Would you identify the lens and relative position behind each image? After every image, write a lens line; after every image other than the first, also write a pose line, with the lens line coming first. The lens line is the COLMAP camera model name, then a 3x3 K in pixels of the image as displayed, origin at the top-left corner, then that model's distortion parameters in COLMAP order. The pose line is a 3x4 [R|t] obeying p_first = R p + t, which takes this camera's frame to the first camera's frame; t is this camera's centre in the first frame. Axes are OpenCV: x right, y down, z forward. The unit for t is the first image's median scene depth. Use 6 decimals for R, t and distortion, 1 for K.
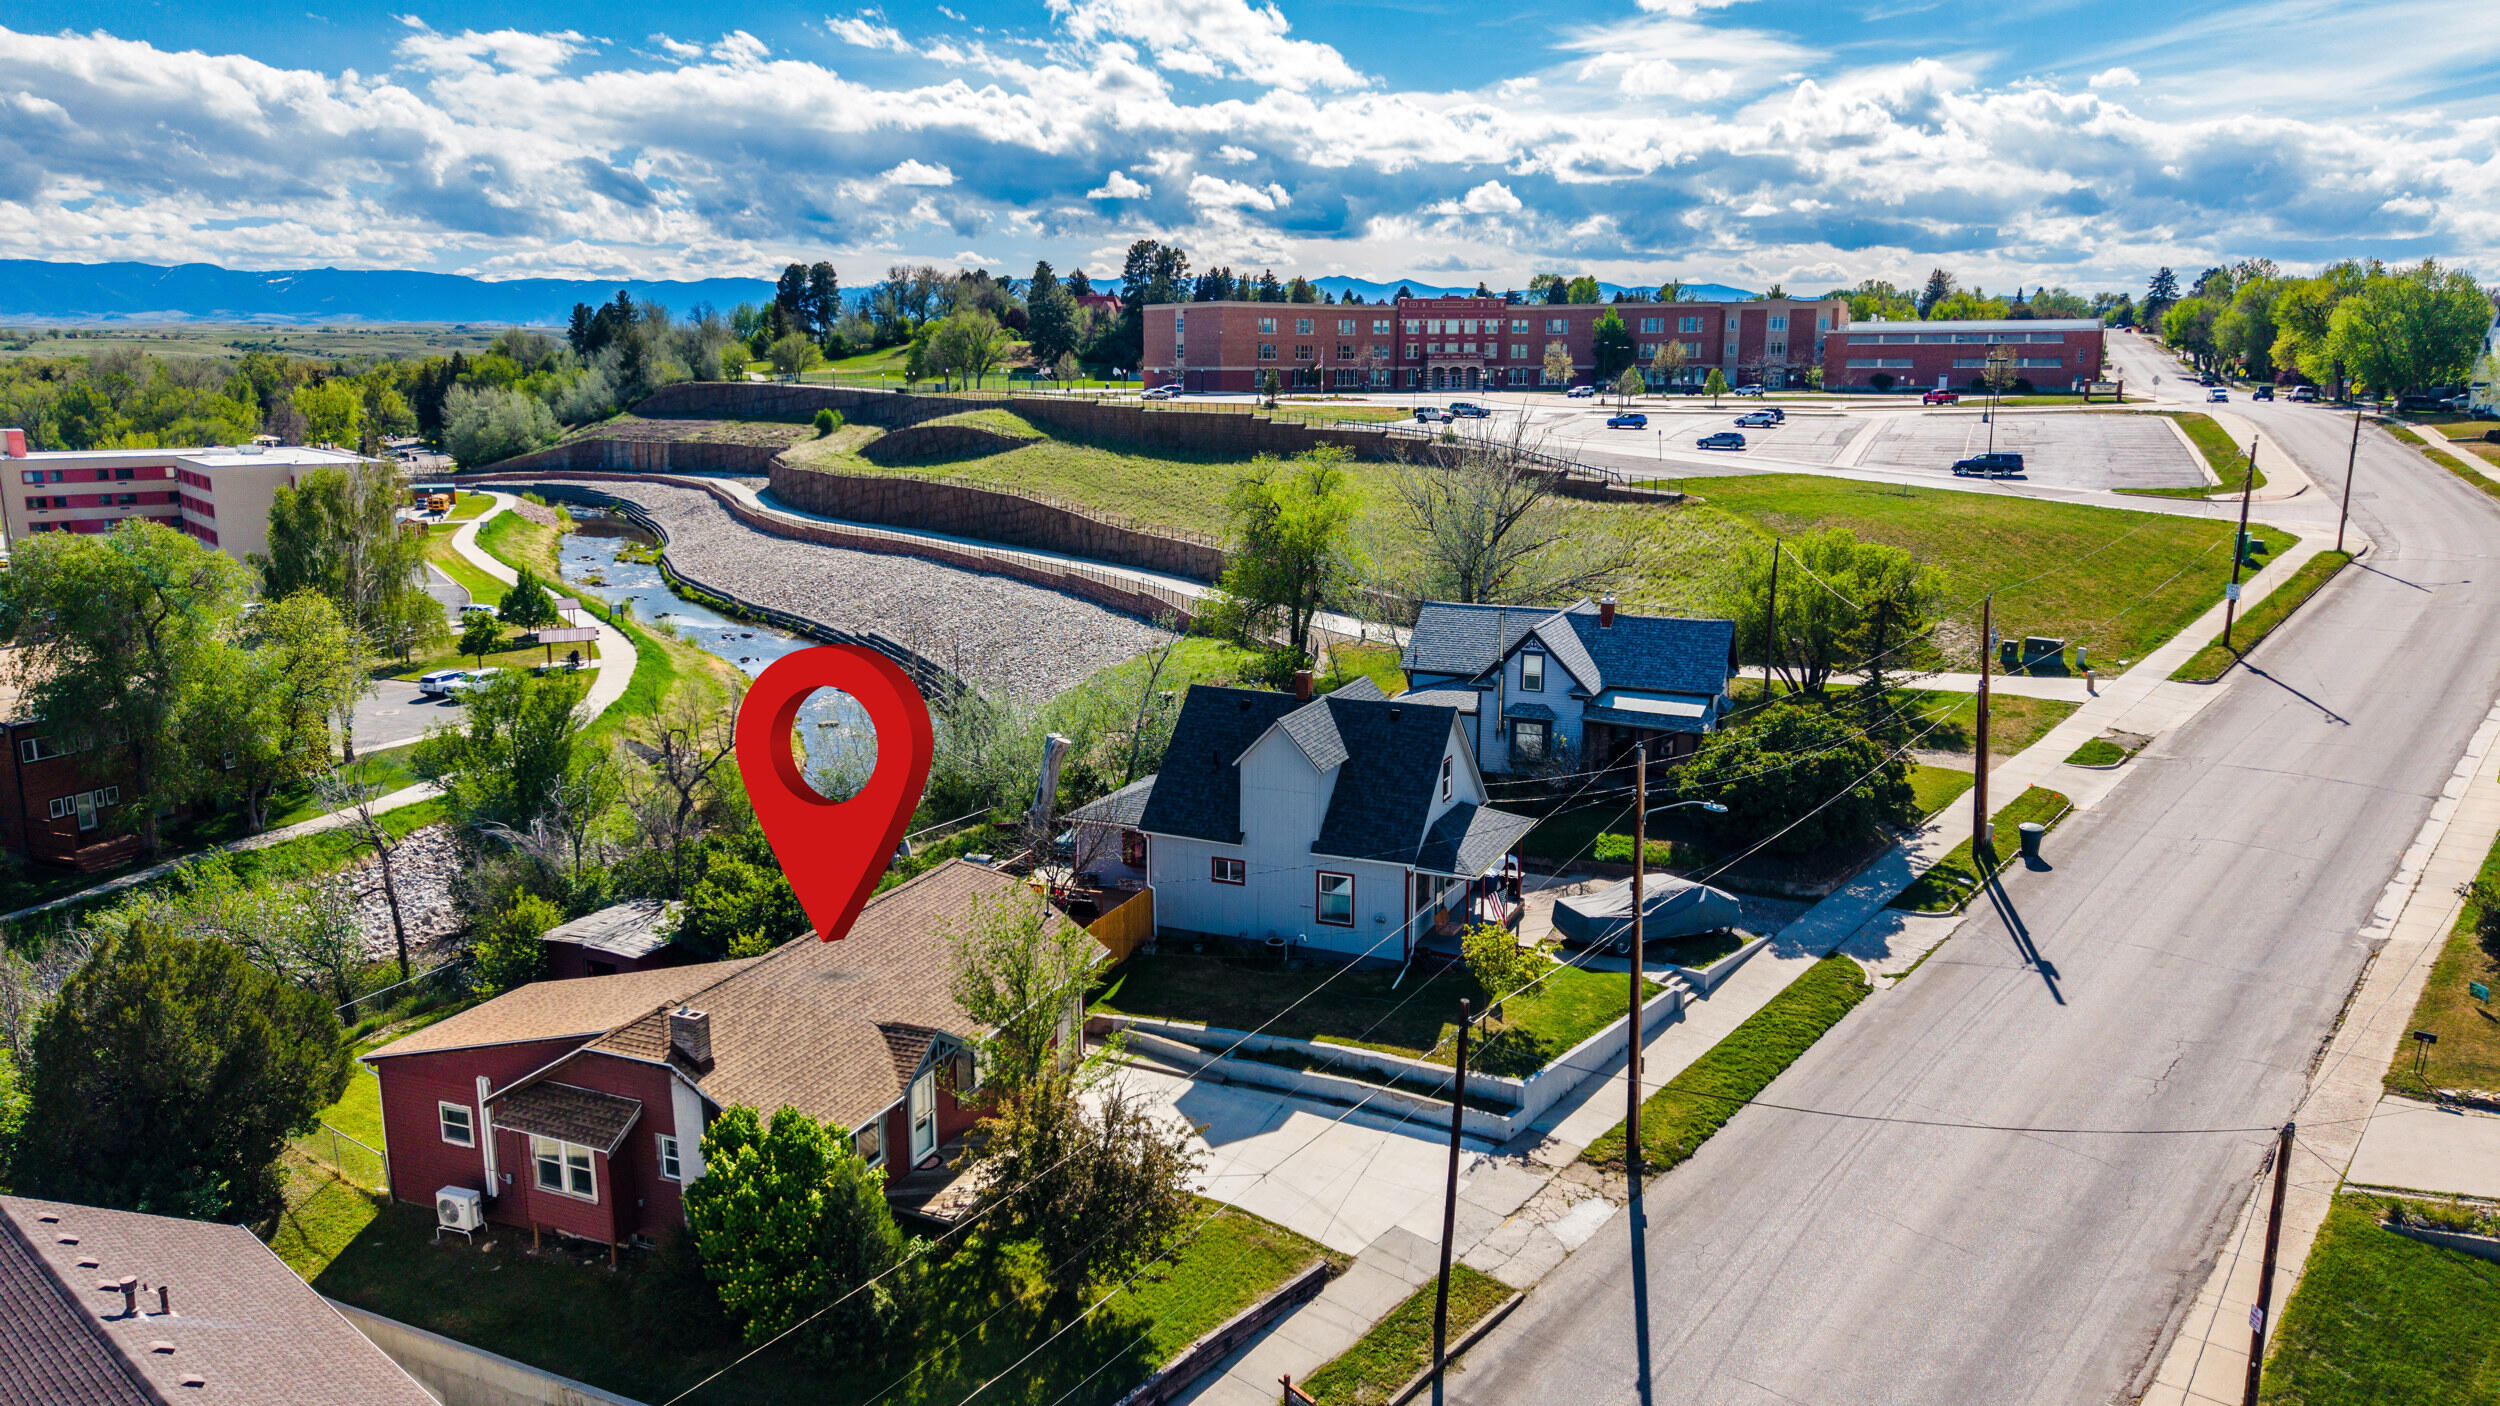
lens RADIAL K [[1651.9, 0, 1250.0], [0, 1651.9, 703.0], [0, 0, 1]] dist [0.045534, -0.063827]
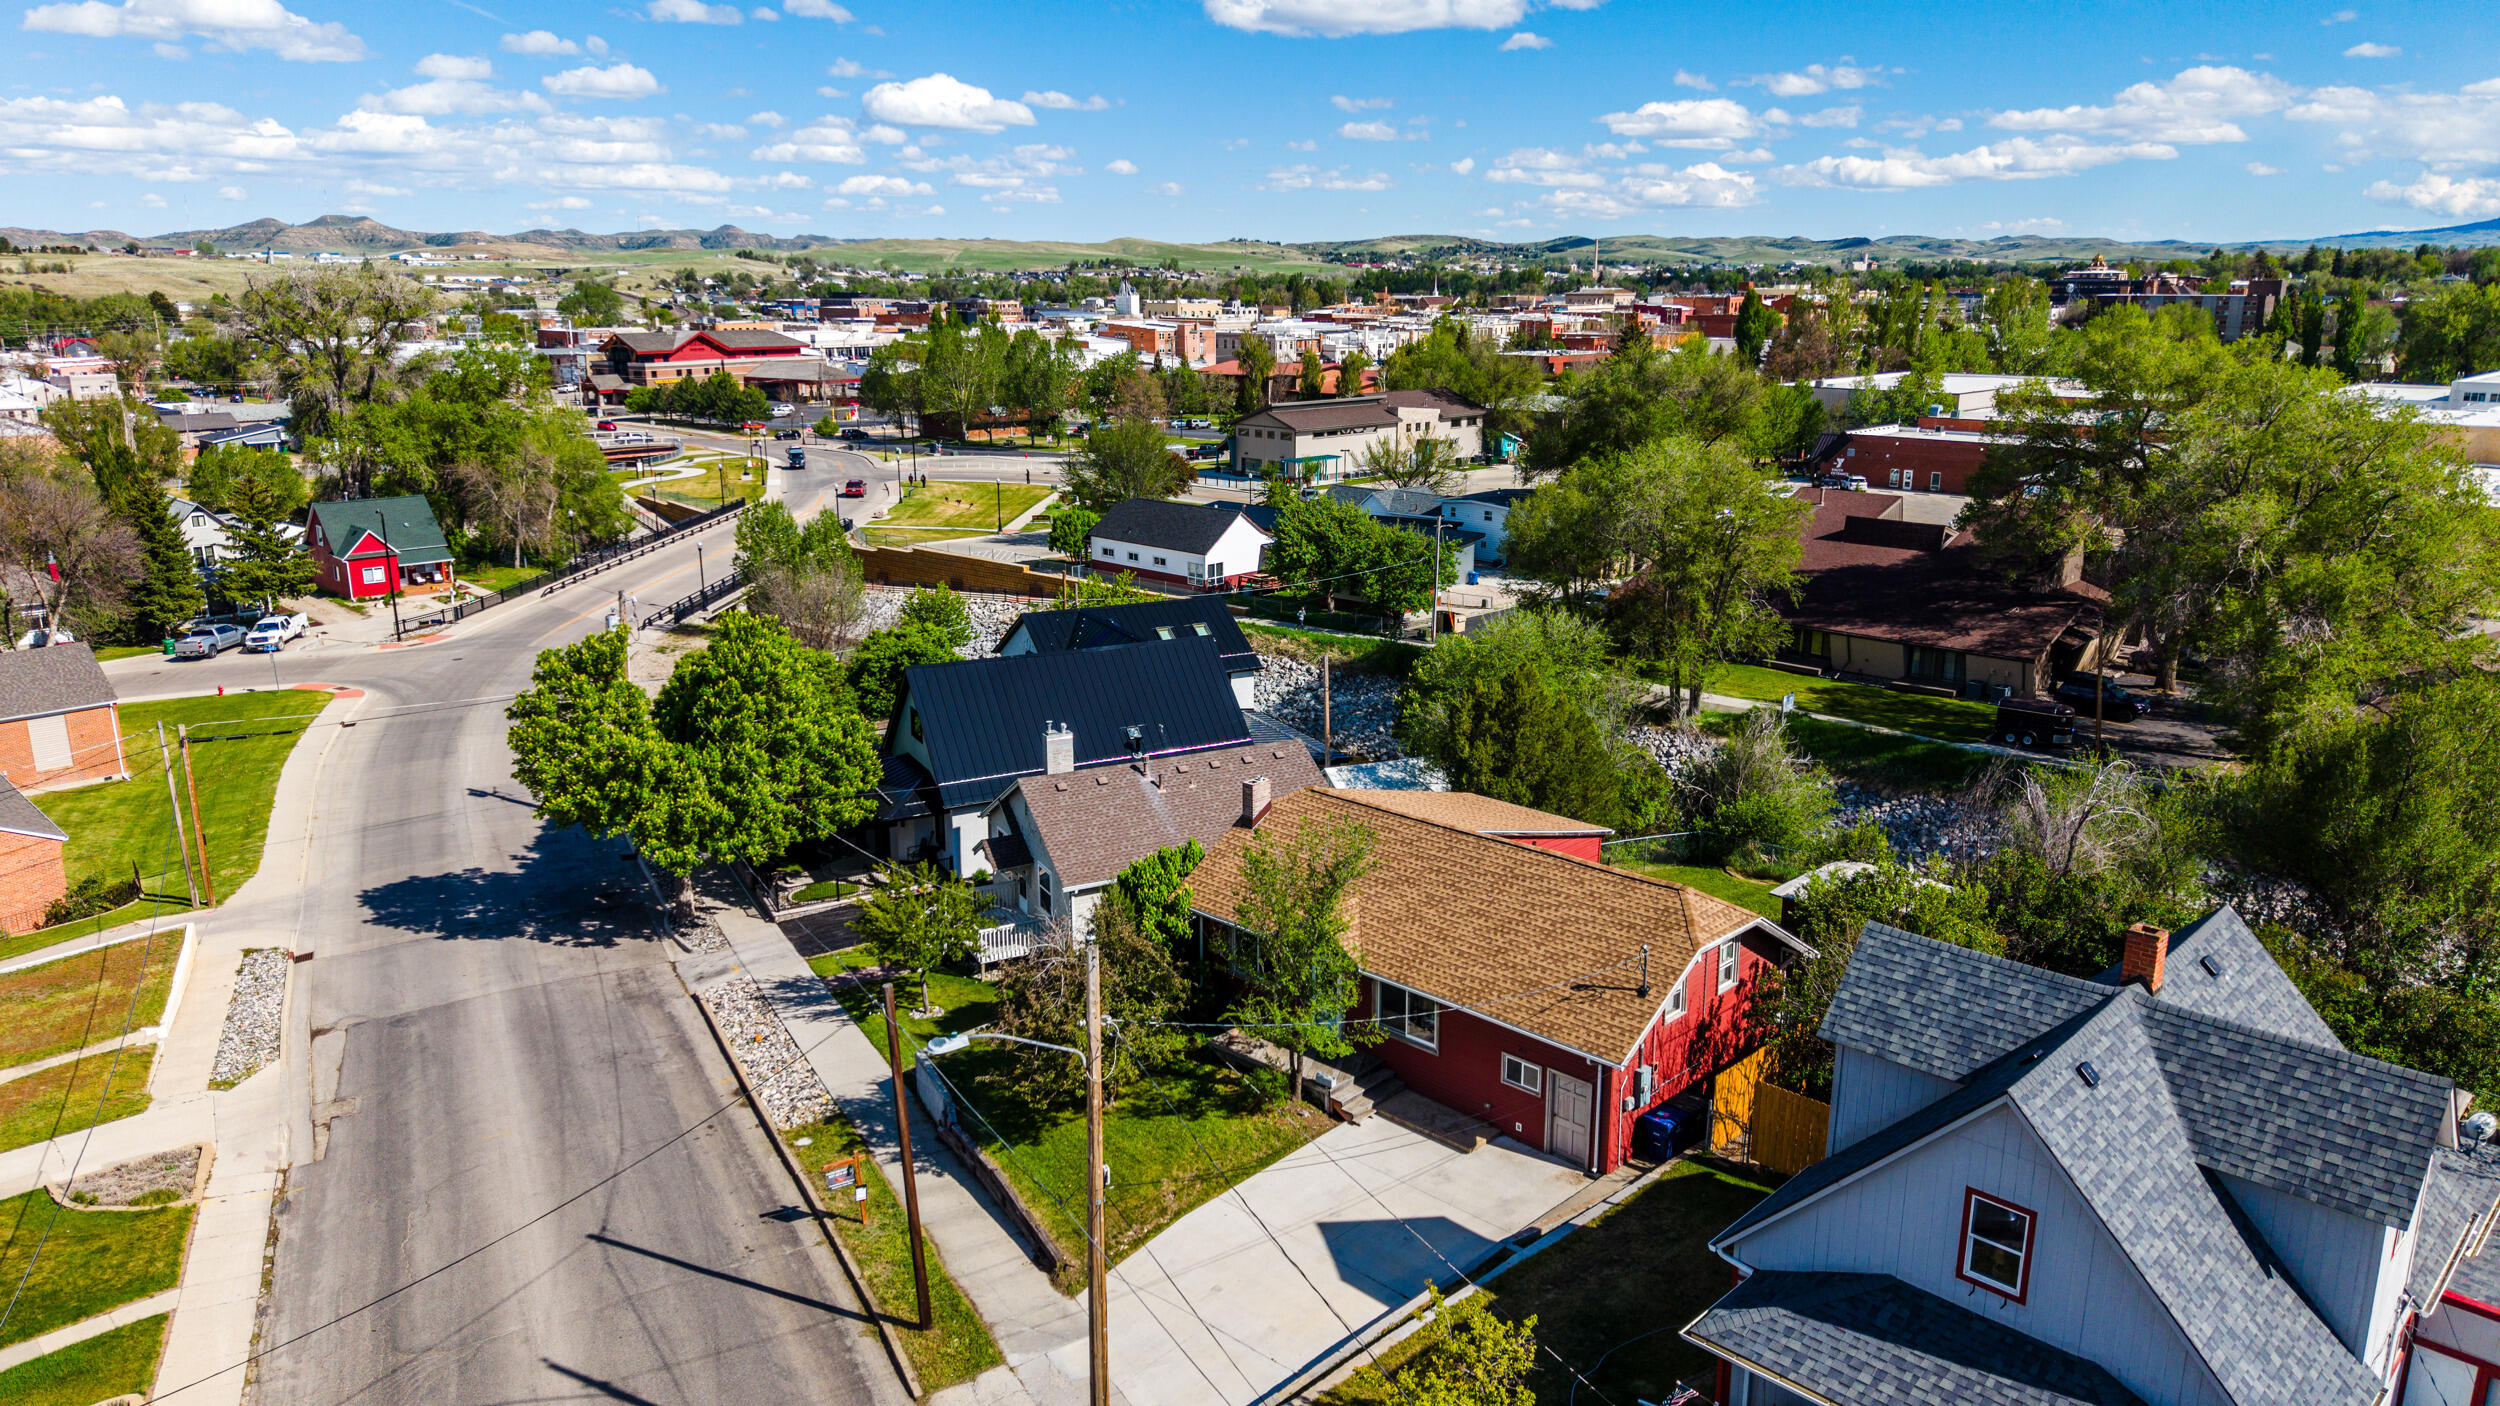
lens RADIAL K [[1651.9, 0, 1250.0], [0, 1651.9, 703.0], [0, 0, 1]] dist [0.045534, -0.063827]
pose [[-0.370687, 0.228743, -0.900149, 0.120805], [-0.178718, 0.933516, 0.310819, -0.040648], [0.911401, 0.276089, -0.305162, 0.204452]]
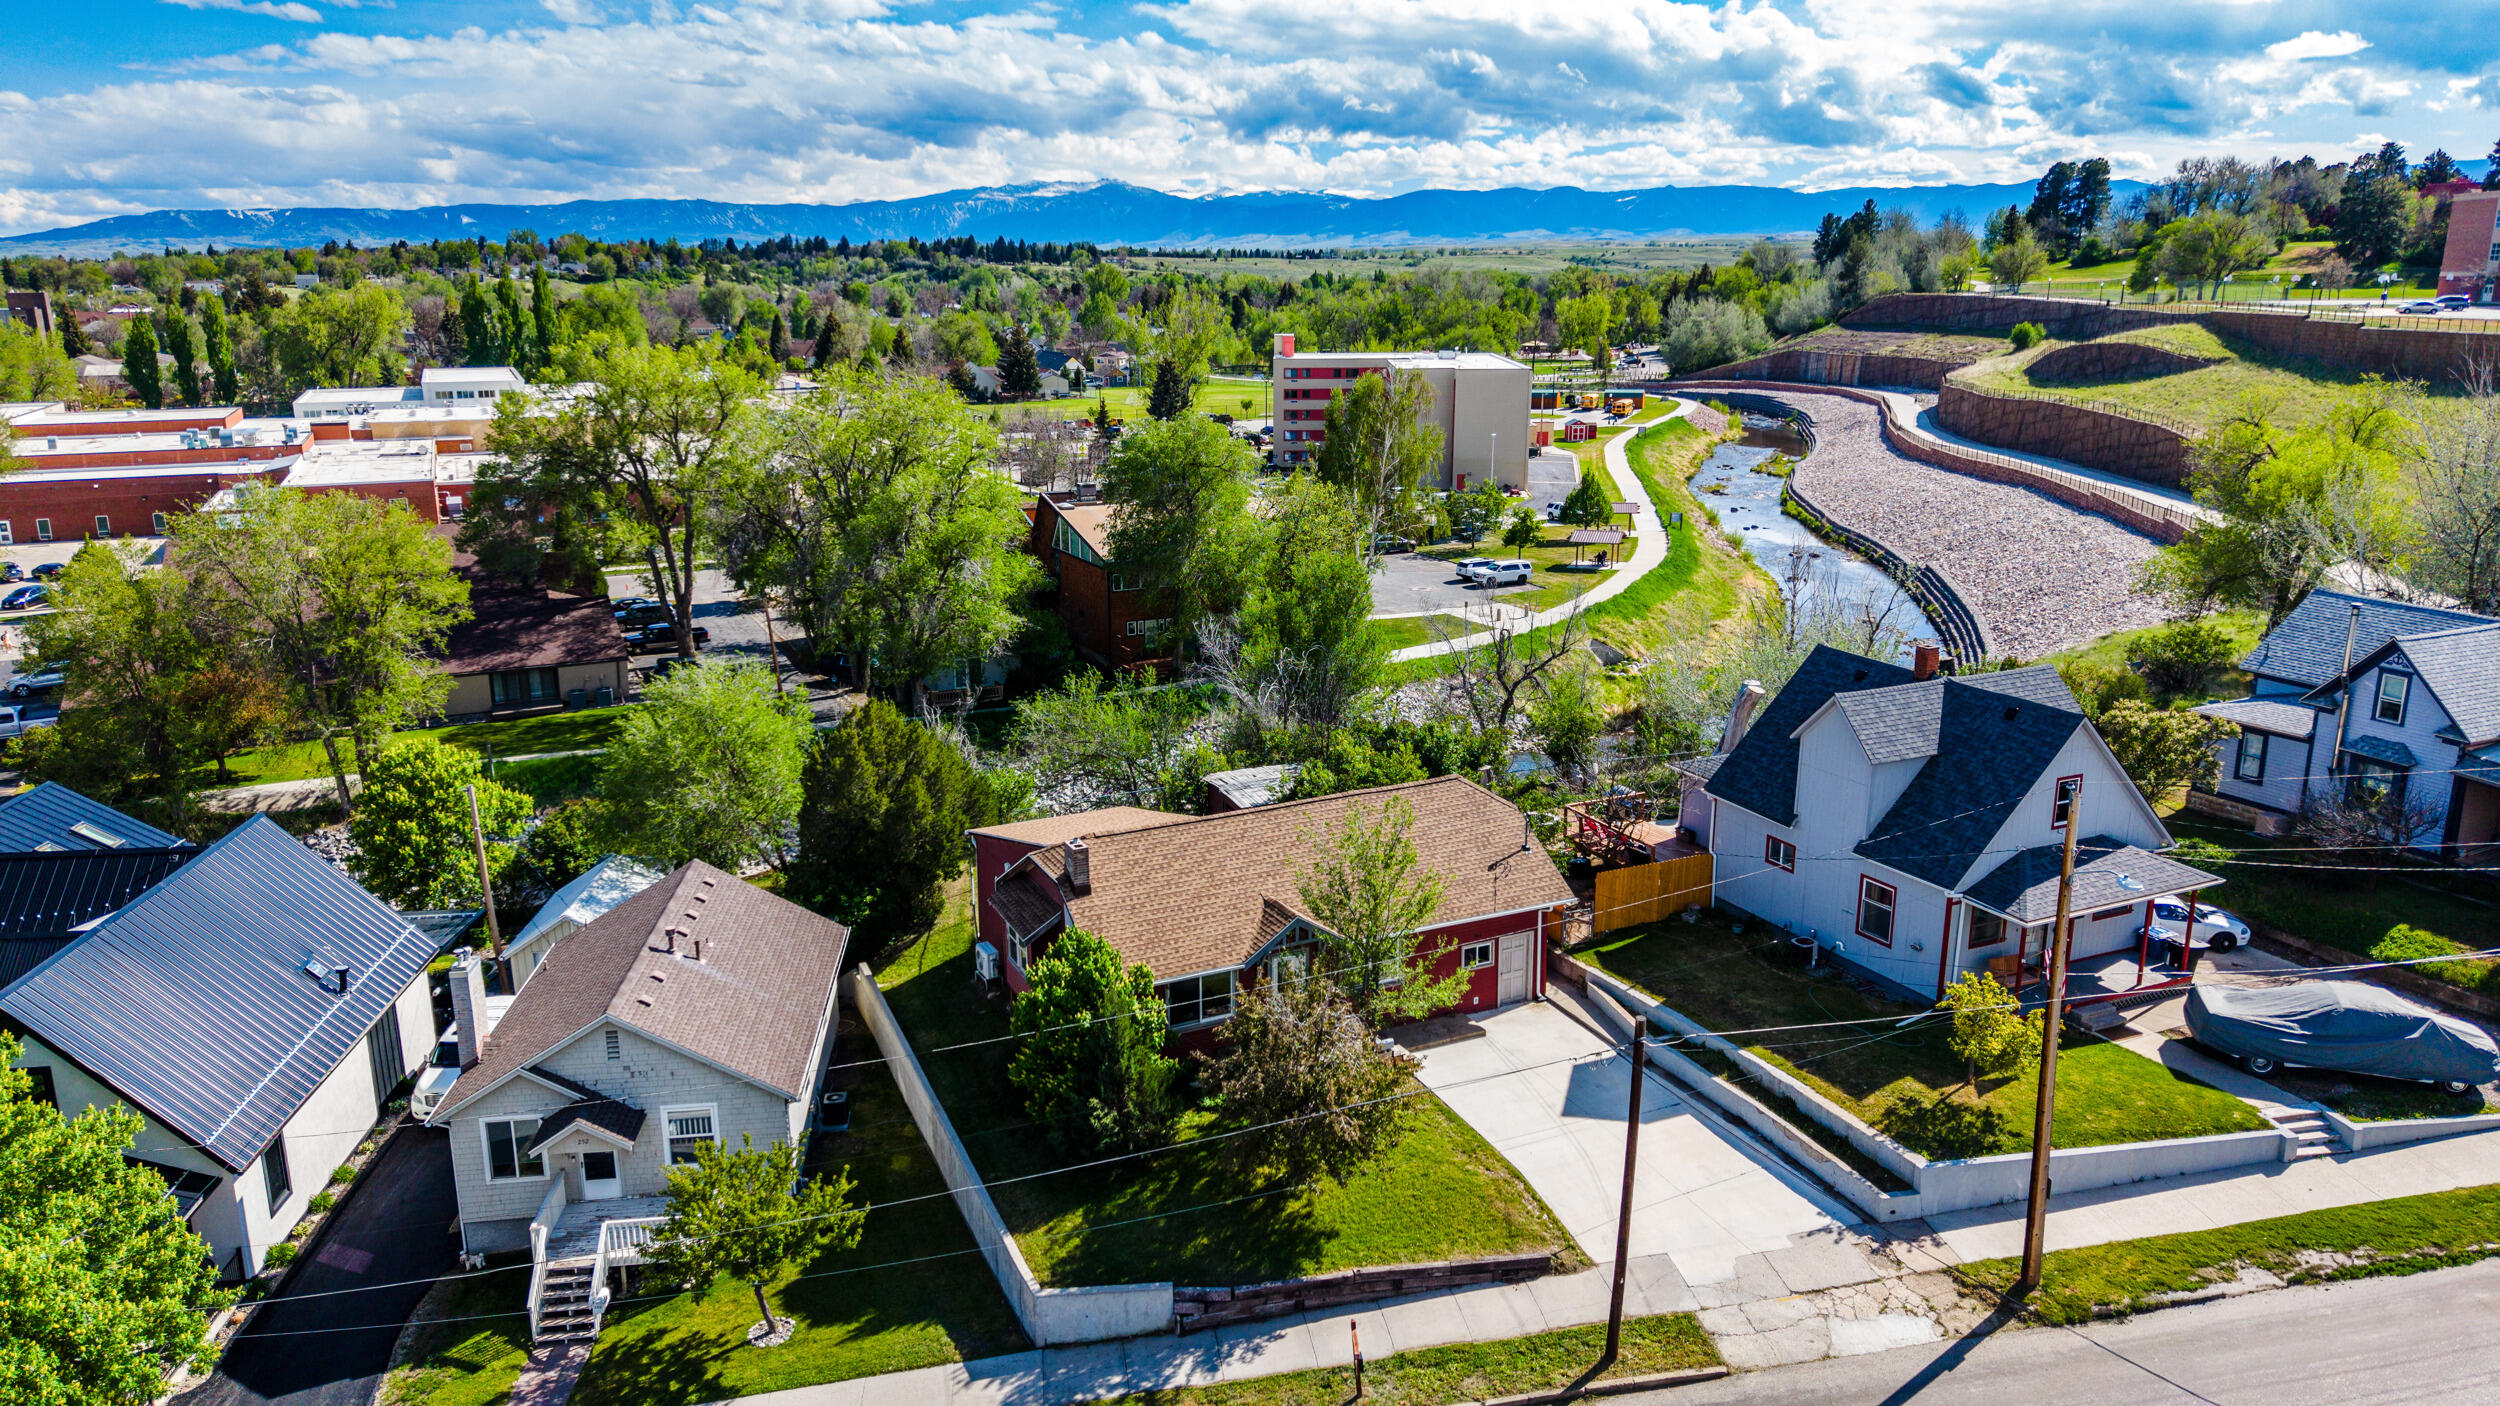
lens RADIAL K [[1651.9, 0, 1250.0], [0, 1651.9, 703.0], [0, 0, 1]] dist [0.045534, -0.063827]
pose [[0.747483, 0.159000, -0.644972, 0.075631], [-0.125095, 0.987253, 0.098403, -0.007215], [0.652396, 0.007128, 0.757844, 0.026369]]
